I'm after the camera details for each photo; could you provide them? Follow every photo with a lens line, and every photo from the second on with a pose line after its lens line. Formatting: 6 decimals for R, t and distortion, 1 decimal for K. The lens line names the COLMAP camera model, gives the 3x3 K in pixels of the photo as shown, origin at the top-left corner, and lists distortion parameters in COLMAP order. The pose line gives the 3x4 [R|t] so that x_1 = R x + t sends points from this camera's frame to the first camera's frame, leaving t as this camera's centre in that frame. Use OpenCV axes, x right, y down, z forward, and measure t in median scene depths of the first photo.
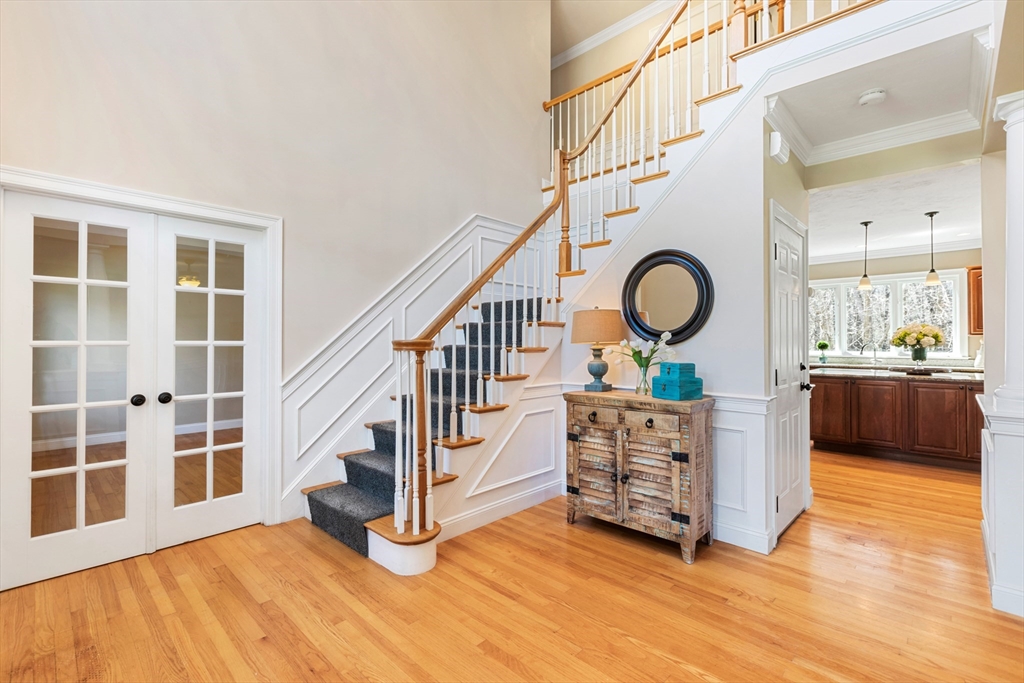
lens RADIAL K [[456.9, 0, 511.1], [0, 456.9, 339.0], [0, 0, 1]] dist [0.003597, -0.000513]
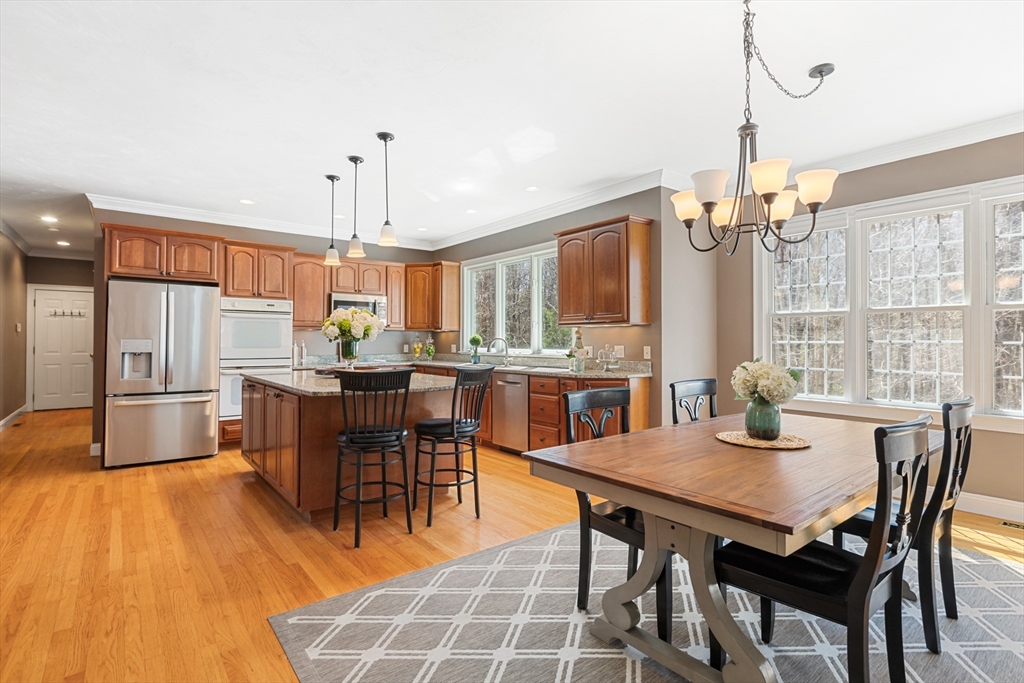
lens RADIAL K [[494.0, 0, 516.5], [0, 494.0, 337.9], [0, 0, 1]] dist [-0.001826, -0.000072]
pose [[0.991407, 0.001732, -0.130803, 2.121295], [-0.001974, 0.999997, -0.001720, 0.025410], [0.130800, 0.001964, 0.991407, 0.417943]]
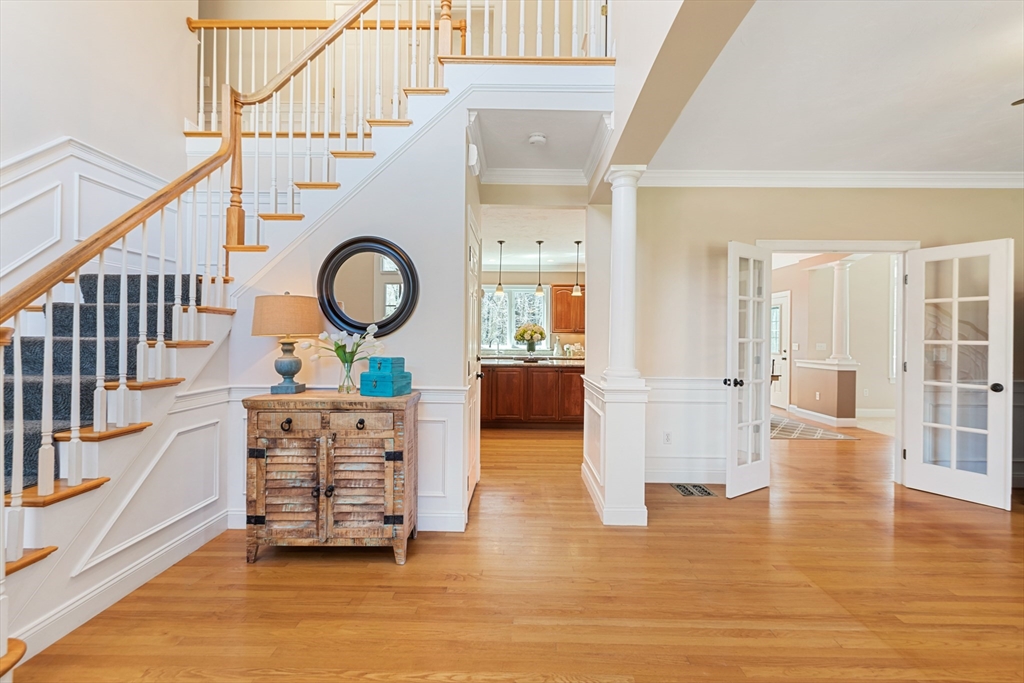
lens RADIAL K [[456.9, 0, 515.7], [0, 456.9, 338.1], [0, 0, 1]] dist [0.003597, -0.000513]
pose [[0.728379, 0.006658, 0.685143, -0.083662], [-0.013749, 0.999893, 0.004901, 0.003600], [-0.685037, -0.012989, 0.728393, 0.112831]]
